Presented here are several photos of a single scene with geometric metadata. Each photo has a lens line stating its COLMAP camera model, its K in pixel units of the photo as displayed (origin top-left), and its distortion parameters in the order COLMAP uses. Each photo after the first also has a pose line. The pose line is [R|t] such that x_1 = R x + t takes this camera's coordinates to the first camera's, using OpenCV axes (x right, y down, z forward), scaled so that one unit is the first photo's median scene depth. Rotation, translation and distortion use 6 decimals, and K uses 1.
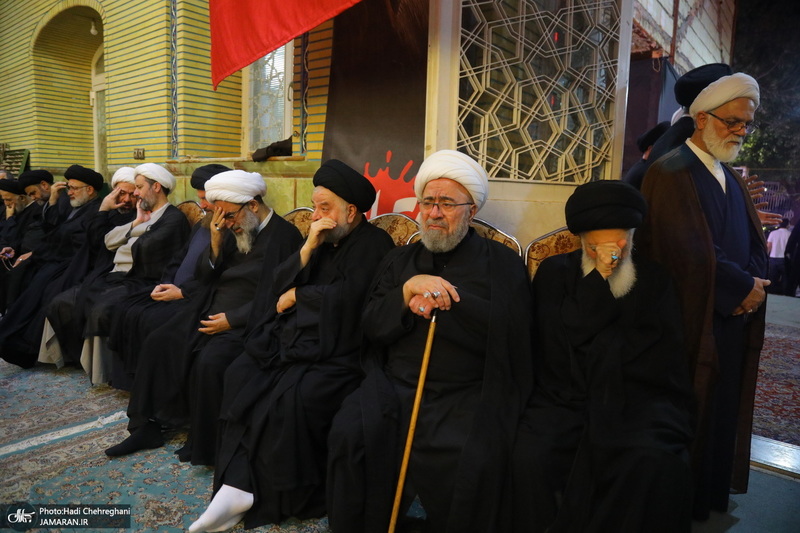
lens RADIAL K [[553.9, 0, 398.9], [0, 553.9, 277.3], [0, 0, 1]] dist [-0.112006, 0.058735]
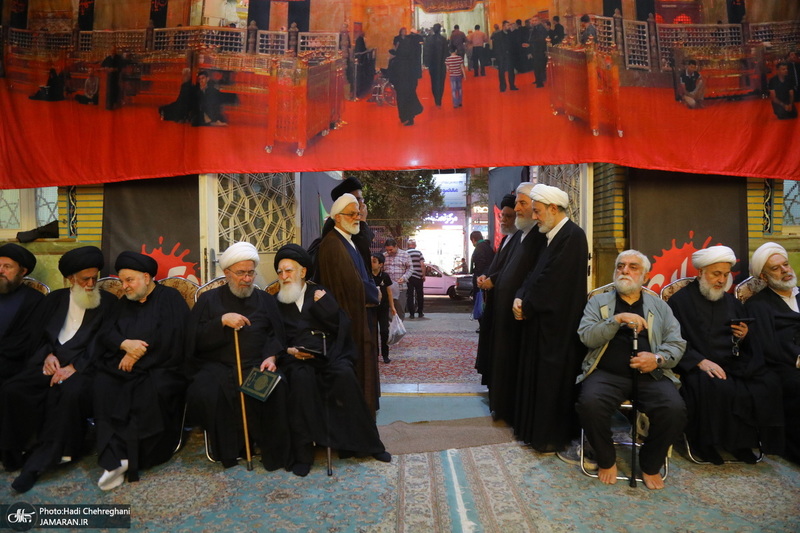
lens RADIAL K [[567.3, 0, 399.7], [0, 567.3, 275.4], [0, 0, 1]] dist [-0.121290, 0.084550]
pose [[0.801002, -0.071768, 0.594344, -0.443754], [0.125112, 0.990934, -0.048957, 0.036920], [-0.585442, 0.113574, 0.802719, -0.653957]]
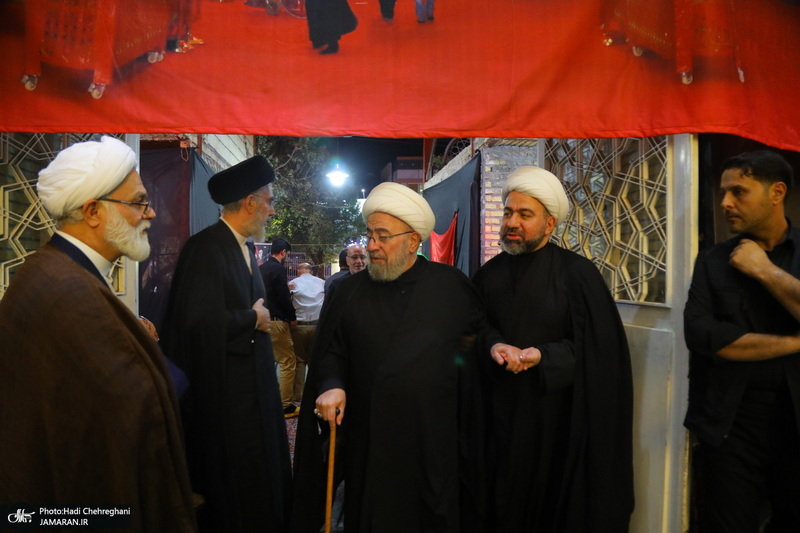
lens RADIAL K [[553.9, 0, 398.9], [0, 553.9, 277.3], [0, 0, 1]] dist [-0.112006, 0.058735]
pose [[0.712477, -0.039433, 0.700587, 0.066475], [0.128430, 0.988882, -0.074950, -0.063953], [-0.689843, 0.143376, 0.709620, -0.020068]]
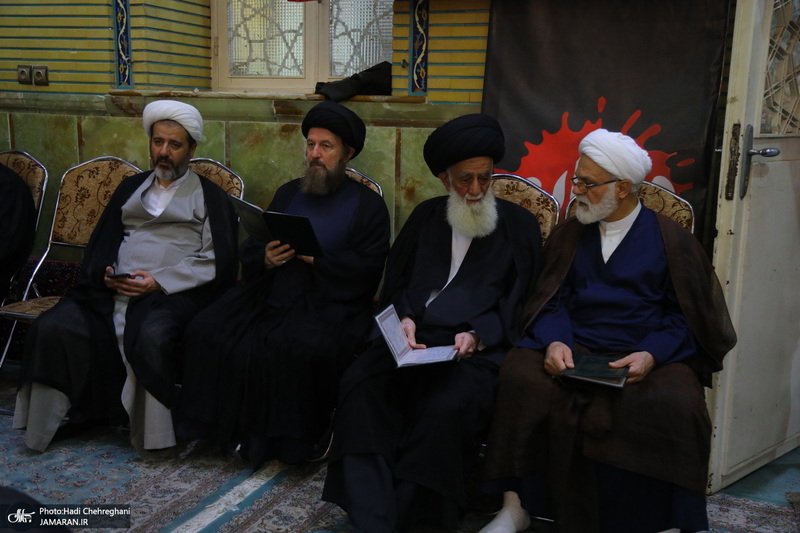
lens RADIAL K [[923.2, 0, 400.0], [0, 923.2, 266.5], [0, 0, 1]] dist [0.080690, 0.022991]
pose [[0.960955, -0.055705, 0.271040, -0.706415], [0.051335, 0.998412, 0.023193, -0.042127], [-0.271901, -0.008374, 0.962289, -0.184401]]
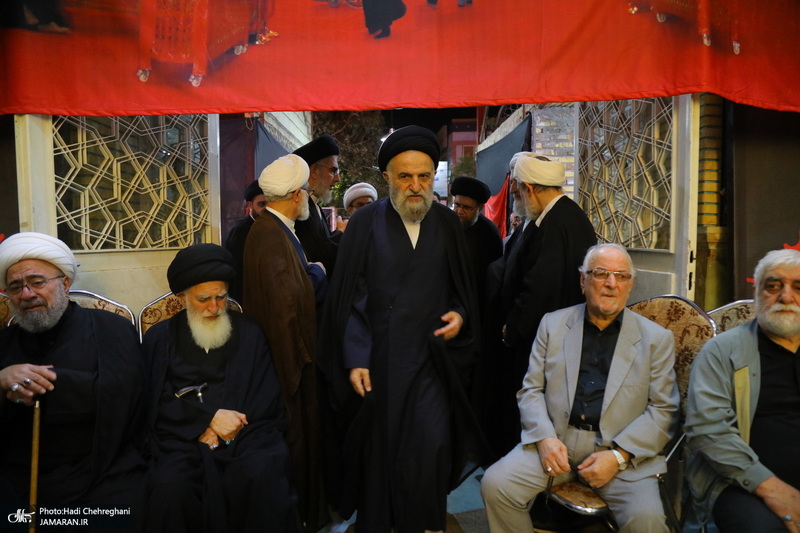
lens RADIAL K [[553.9, 0, 398.9], [0, 553.9, 277.3], [0, 0, 1]] dist [-0.112006, 0.058735]
pose [[0.779679, -0.086306, 0.620204, -0.019268], [0.128474, 0.991433, -0.023544, -0.030572], [-0.612858, 0.098037, 0.784088, -0.130414]]
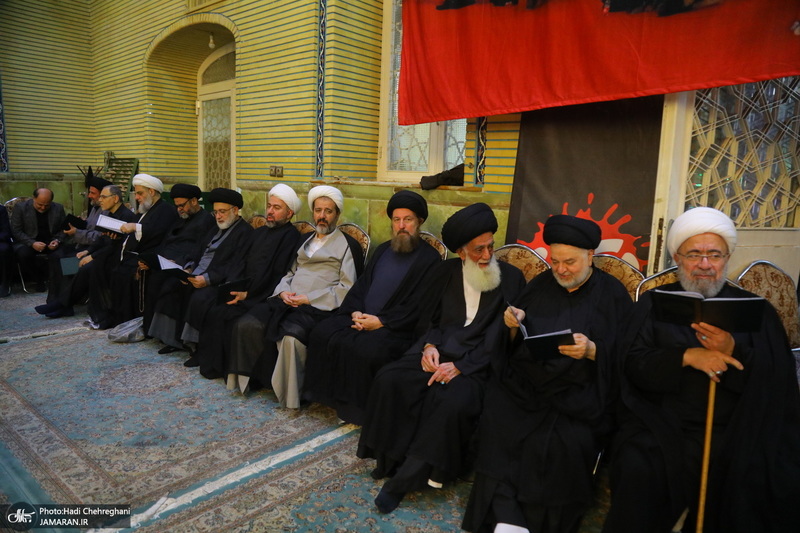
lens RADIAL K [[567.3, 0, 399.7], [0, 567.3, 275.4], [0, 0, 1]] dist [-0.121290, 0.084550]
pose [[0.998893, 0.011650, -0.045567, -0.362763], [-0.011143, 0.999873, 0.011368, -0.086337], [0.045694, -0.010848, 0.998897, -0.097865]]
